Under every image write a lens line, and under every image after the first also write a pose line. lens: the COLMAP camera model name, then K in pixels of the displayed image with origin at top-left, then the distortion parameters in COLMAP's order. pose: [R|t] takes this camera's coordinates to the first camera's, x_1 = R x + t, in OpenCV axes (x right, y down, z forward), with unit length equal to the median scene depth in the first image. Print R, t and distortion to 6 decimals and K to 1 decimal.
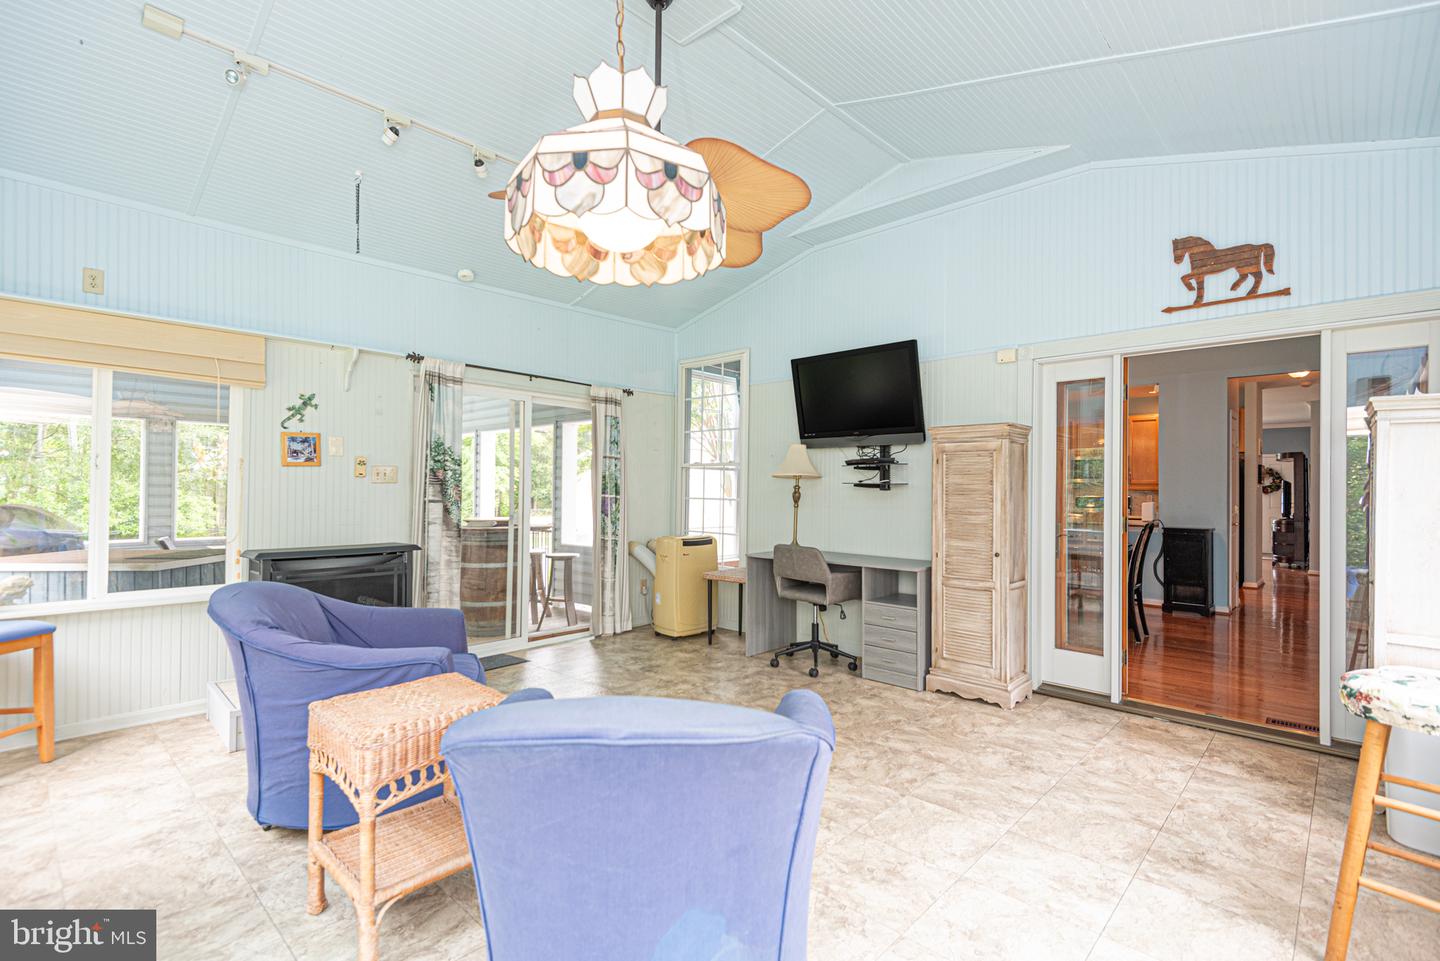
lens RADIAL K [[659.4, 0, 726.1], [0, 659.4, 483.9], [0, 0, 1]] dist [0.011418, -0.000554]
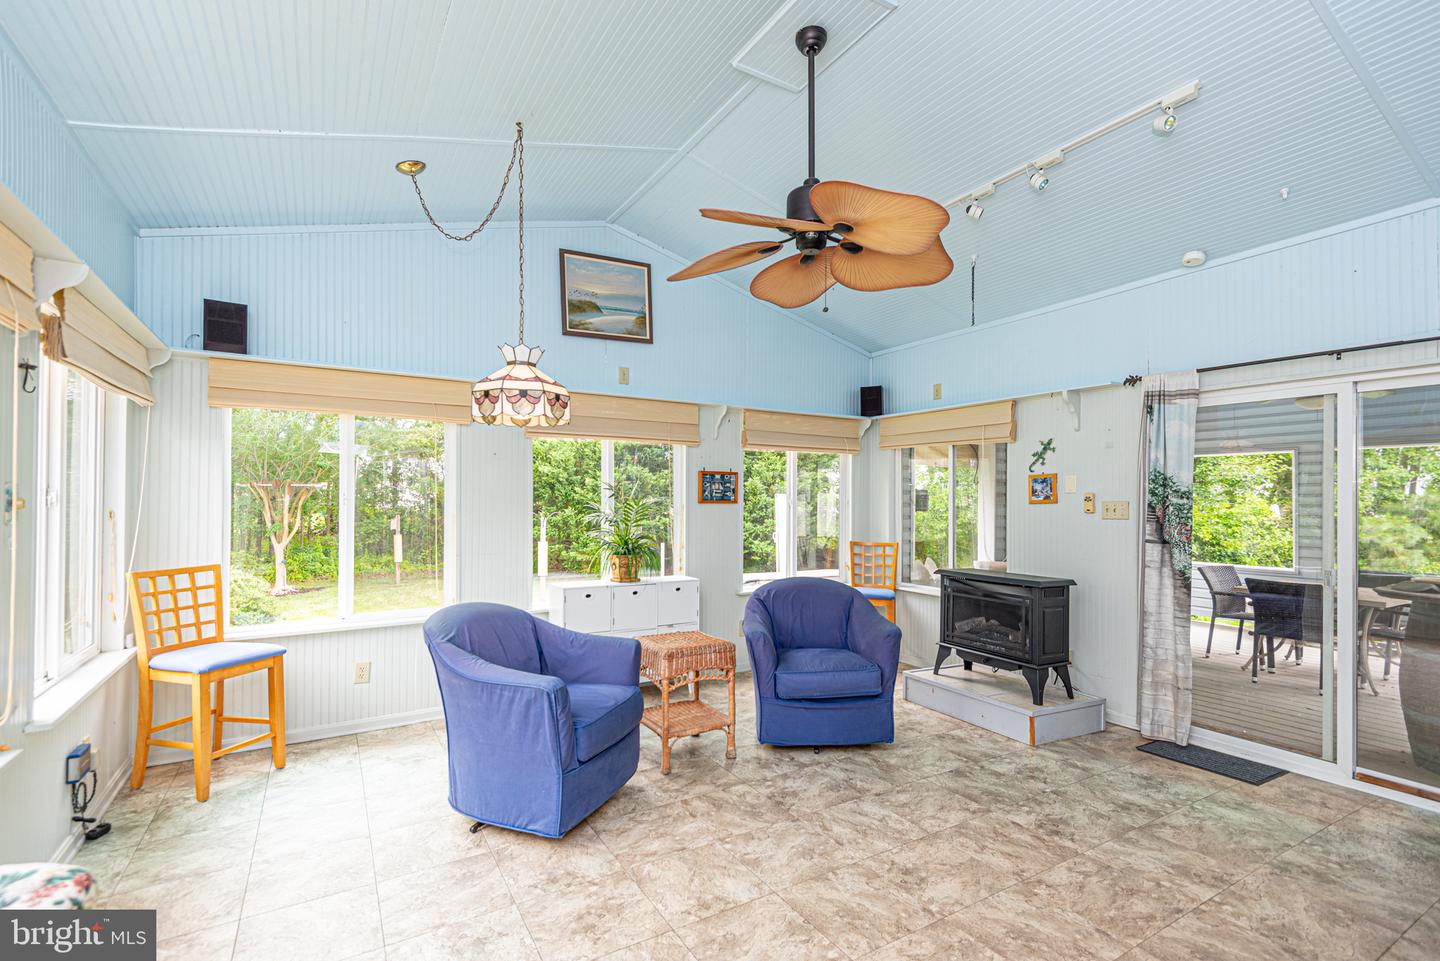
lens RADIAL K [[659.4, 0, 716.5], [0, 659.4, 504.3], [0, 0, 1]] dist [0.011418, -0.000554]
pose [[-0.283969, -0.003462, -0.958827, 0.584006], [0.001392, 0.999991, -0.004023, -0.020624], [0.958832, -0.002477, -0.283962, 0.747301]]
